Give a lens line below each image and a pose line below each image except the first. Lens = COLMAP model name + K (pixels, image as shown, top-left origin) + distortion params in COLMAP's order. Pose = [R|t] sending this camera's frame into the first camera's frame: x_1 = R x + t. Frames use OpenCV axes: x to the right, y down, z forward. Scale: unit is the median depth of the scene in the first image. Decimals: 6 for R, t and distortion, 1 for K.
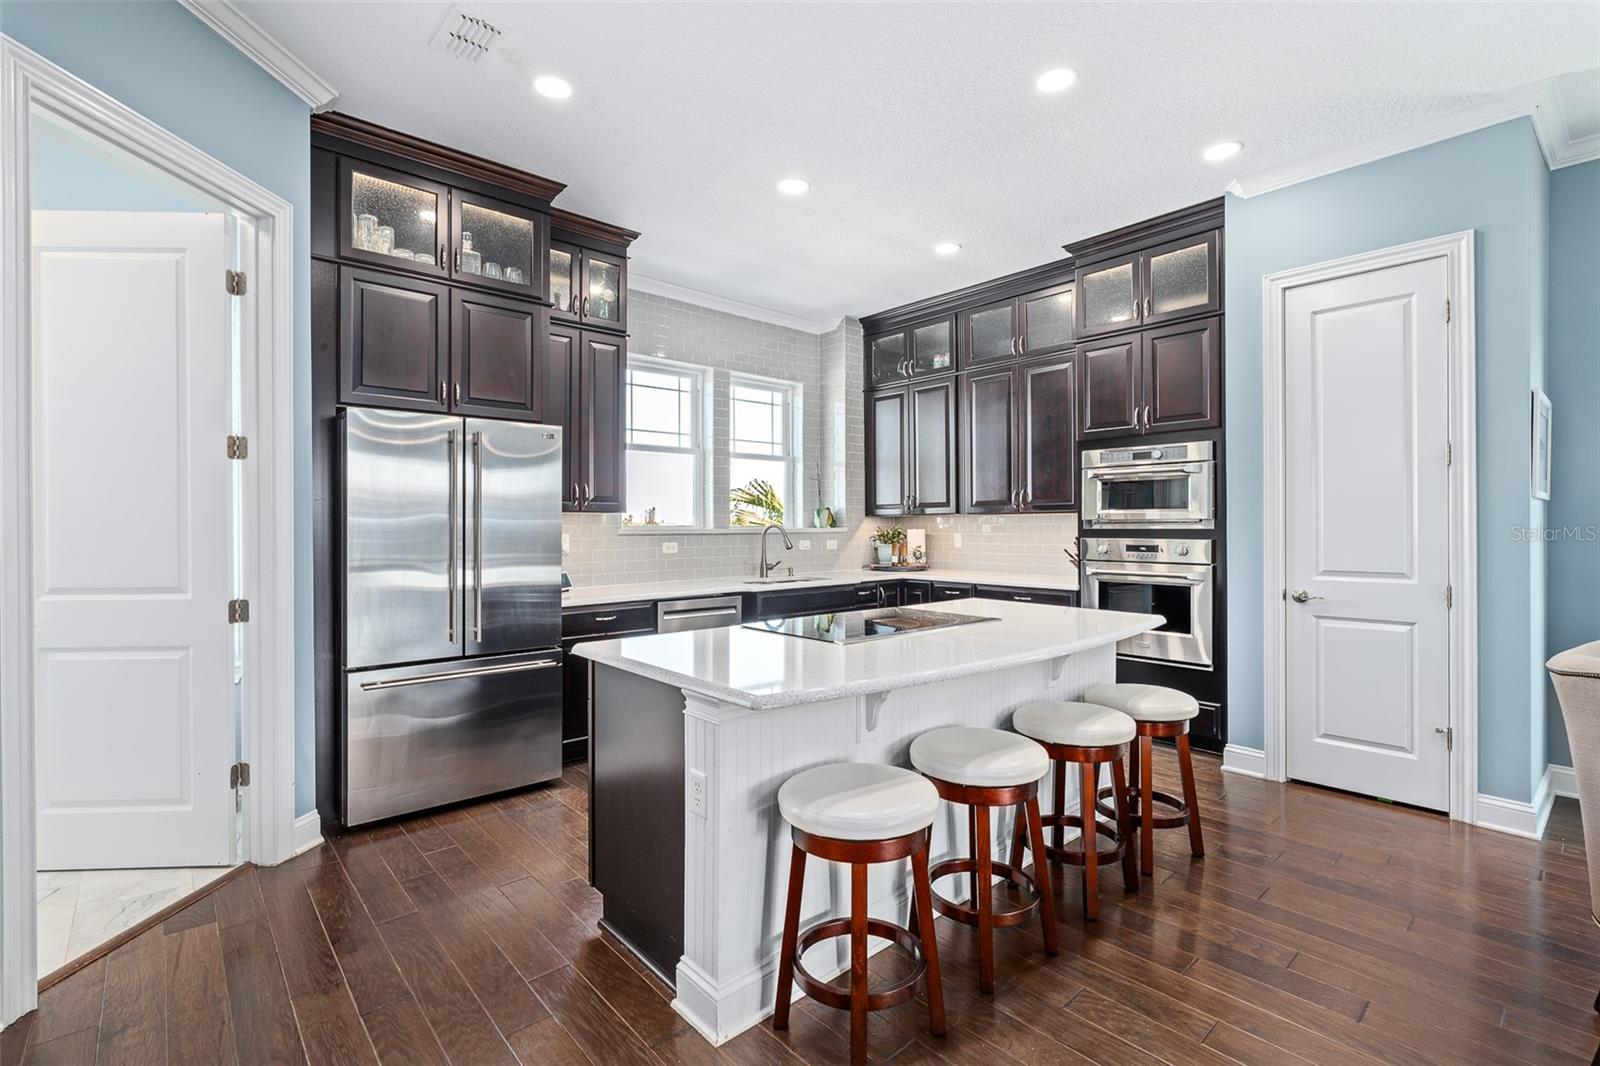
lens RADIAL K [[722.5, 0, 809.5], [0, 722.5, 528.1], [0, 0, 1]] dist [-0.007137, 0.002726]
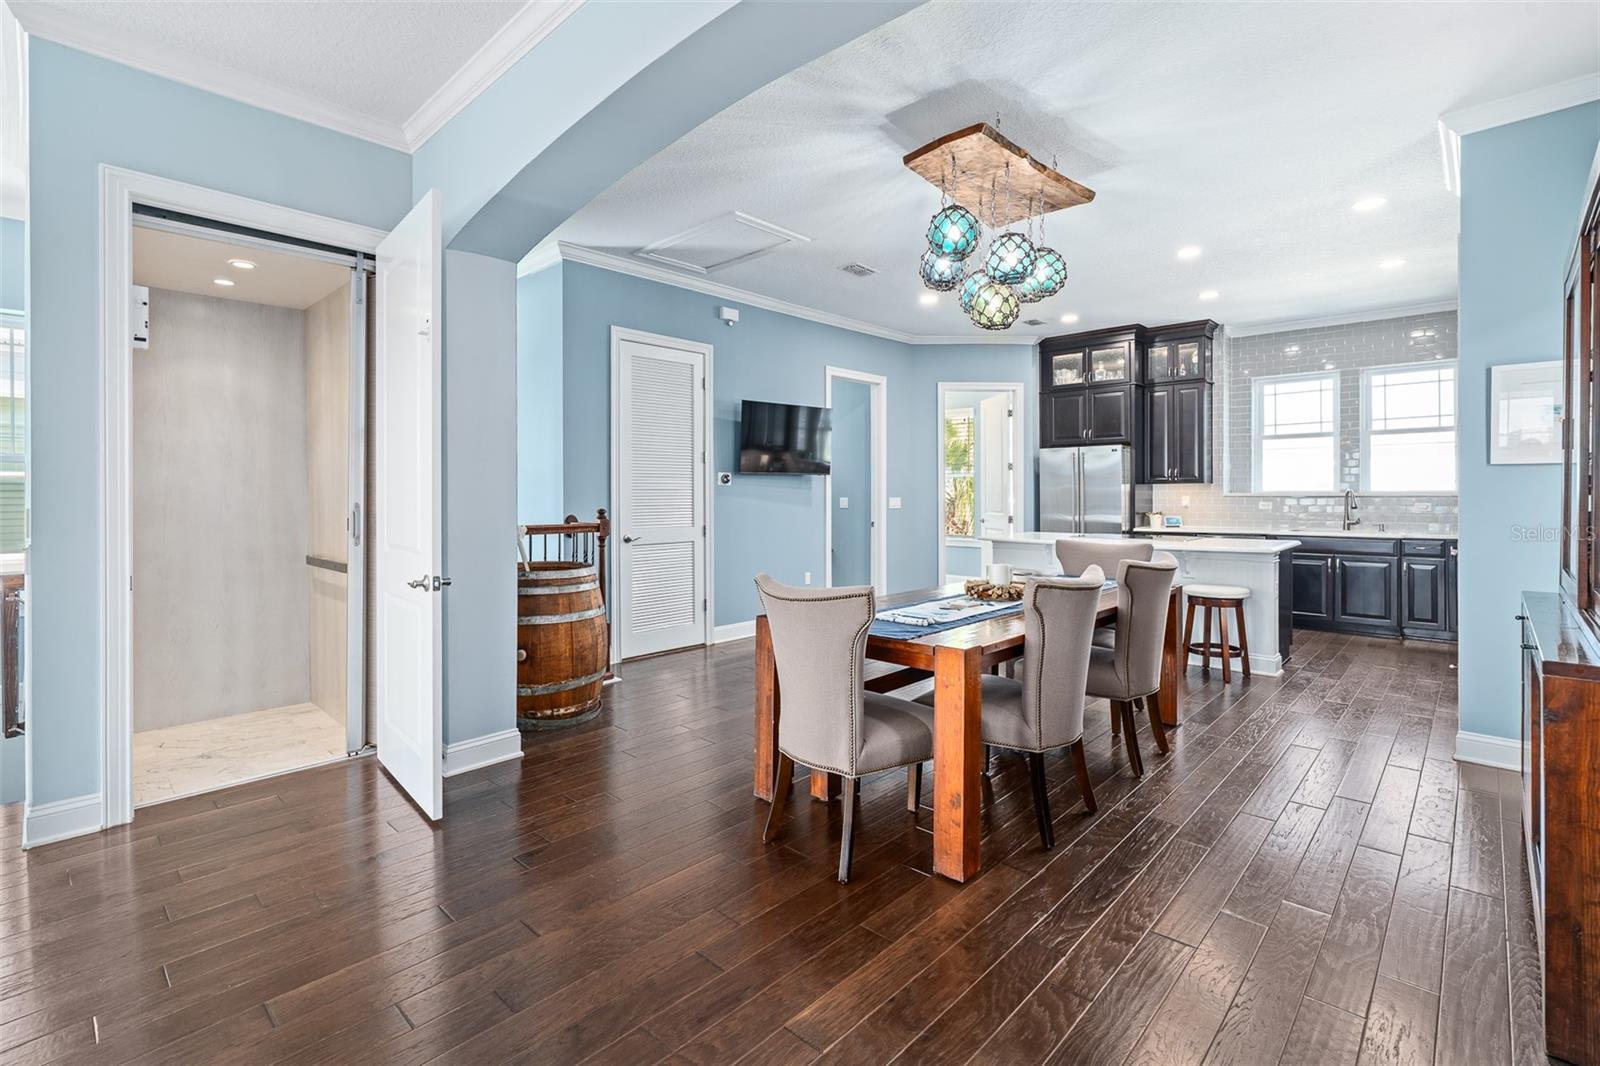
lens RADIAL K [[722.5, 0, 806.6], [0, 722.5, 498.1], [0, 0, 1]] dist [-0.007137, 0.002726]
pose [[0.084120, 0.006533, -0.996434, 1.339539], [0.001428, 0.999977, 0.006677, 0.000530], [0.996455, -0.001984, 0.084109, -0.087384]]
